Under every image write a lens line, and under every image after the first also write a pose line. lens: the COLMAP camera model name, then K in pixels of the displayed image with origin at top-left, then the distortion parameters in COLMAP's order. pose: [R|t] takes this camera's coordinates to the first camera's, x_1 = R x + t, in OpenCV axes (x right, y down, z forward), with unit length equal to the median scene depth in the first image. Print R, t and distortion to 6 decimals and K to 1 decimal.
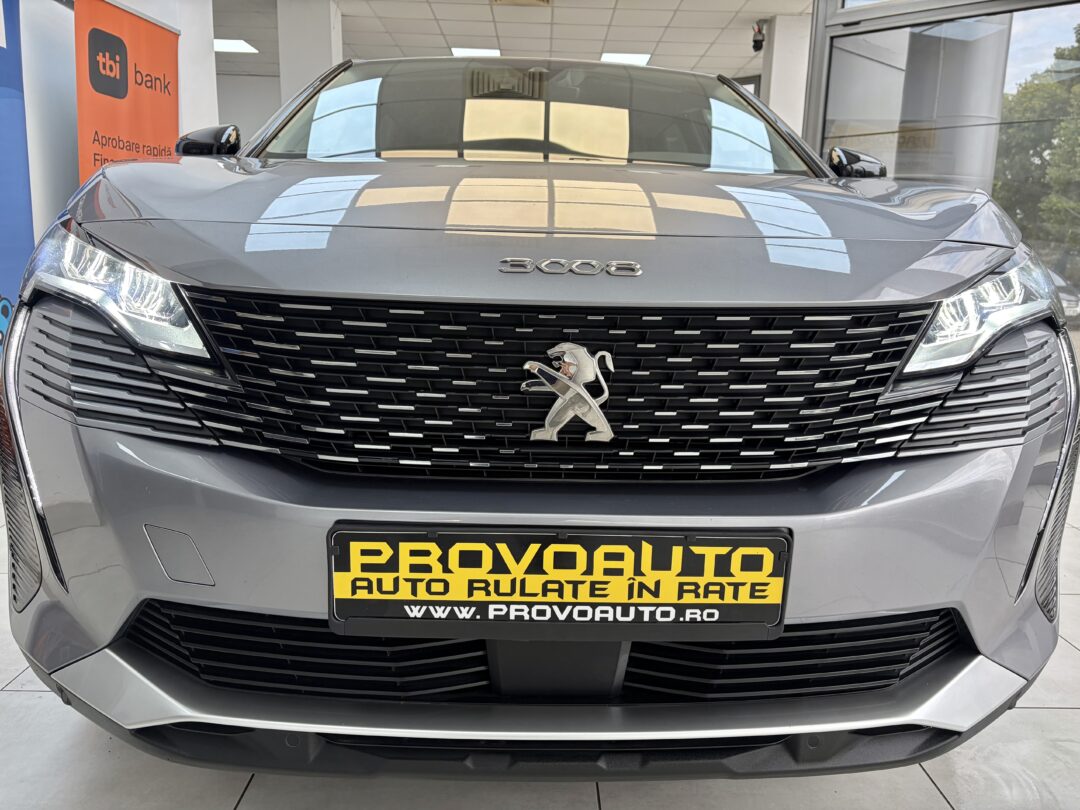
lens RADIAL K [[832.5, 0, 540.0], [0, 832.5, 405.0], [0, 0, 1]] dist [-0.001942, -0.001585]
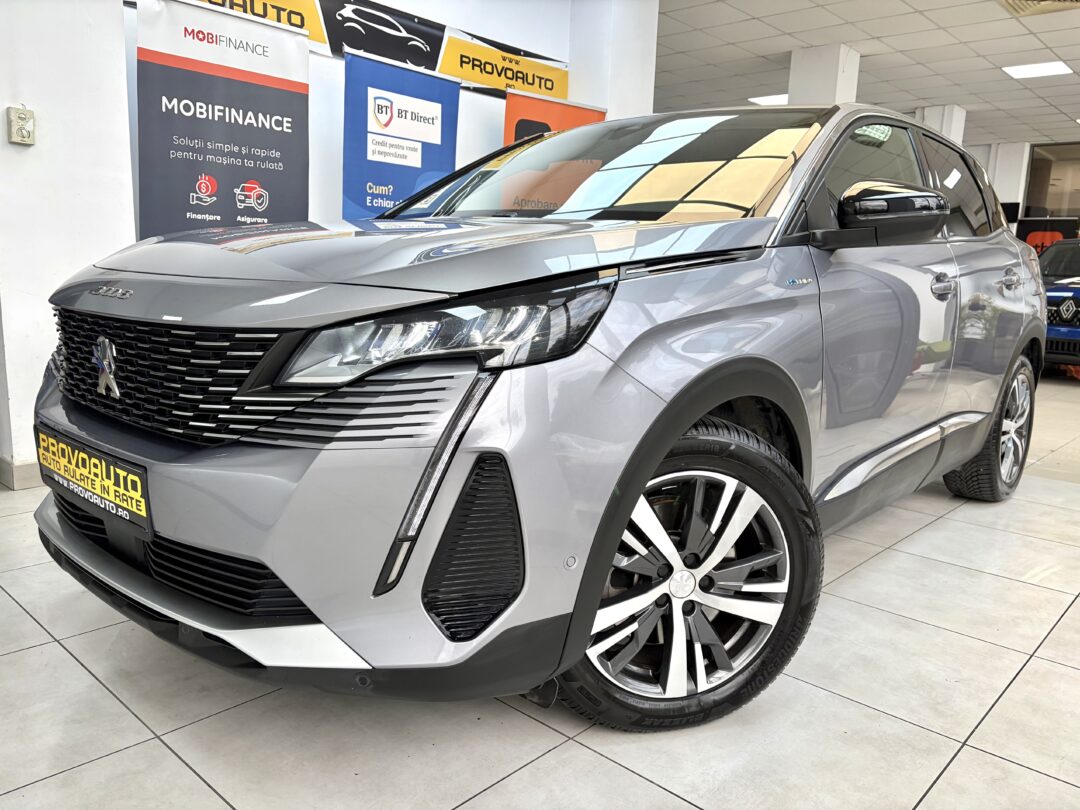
lens RADIAL K [[828.9, 0, 540.0], [0, 828.9, 405.0], [0, 0, 1]] dist [-0.053228, -0.007249]
pose [[0.717149, 0.110392, -0.688121, 1.607920], [-0.134083, 0.990784, 0.019207, -0.077806], [0.683900, 0.078491, 0.725341, 0.363162]]
